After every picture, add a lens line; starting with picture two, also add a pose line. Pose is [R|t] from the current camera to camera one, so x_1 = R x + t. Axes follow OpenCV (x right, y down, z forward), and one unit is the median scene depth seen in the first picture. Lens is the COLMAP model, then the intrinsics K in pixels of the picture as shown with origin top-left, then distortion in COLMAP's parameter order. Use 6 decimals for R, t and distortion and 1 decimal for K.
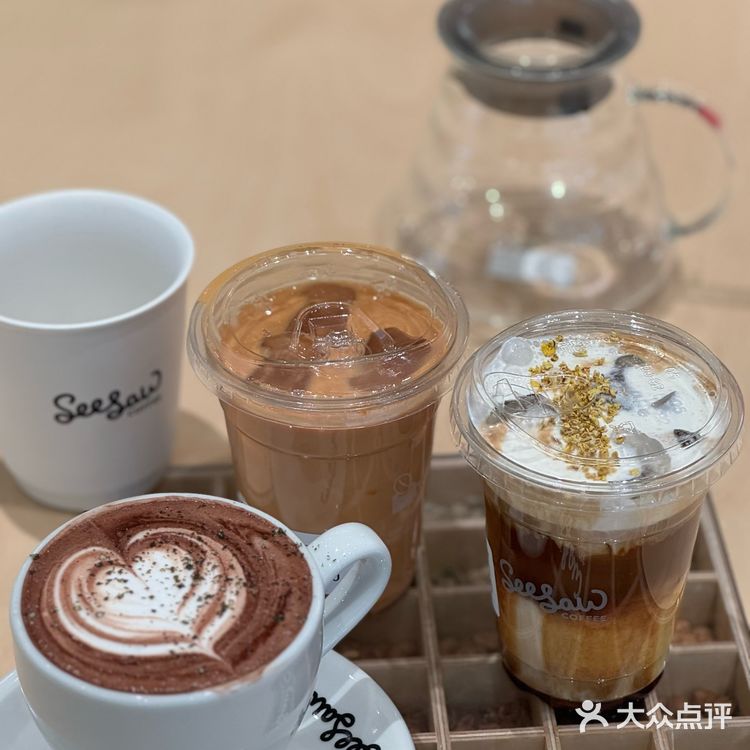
lens RADIAL K [[2392.4, 0, 375.0], [0, 2392.4, 375.0], [0, 0, 1]] dist [0.068514, 3.897118]
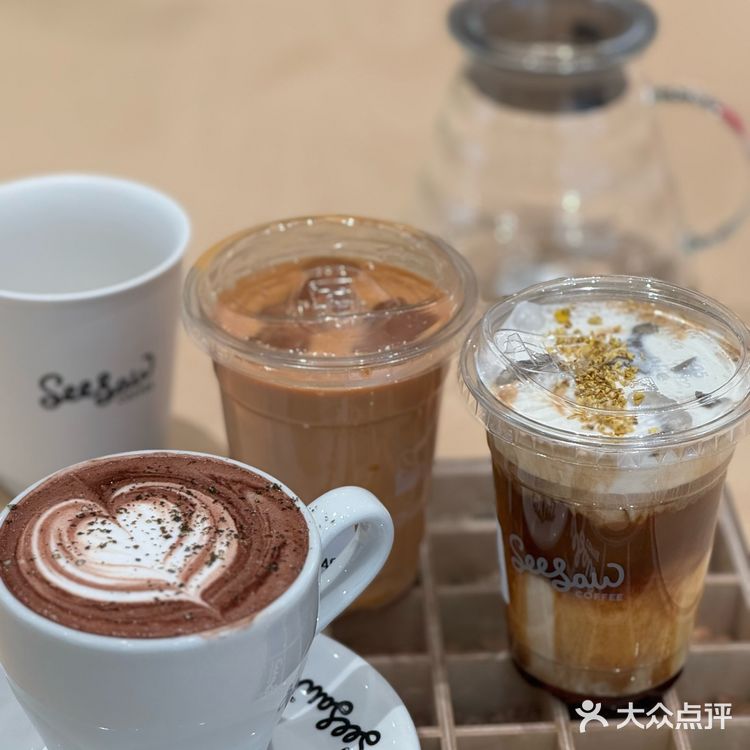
lens RADIAL K [[2392.4, 0, 375.0], [0, 2392.4, 375.0], [0, 0, 1]] dist [0.068514, 3.897118]
pose [[0.999945, 0.009649, -0.004051, 0.002771], [-0.009991, 0.995415, -0.095124, 0.109170], [0.003115, 0.095159, 0.995457, 0.063012]]
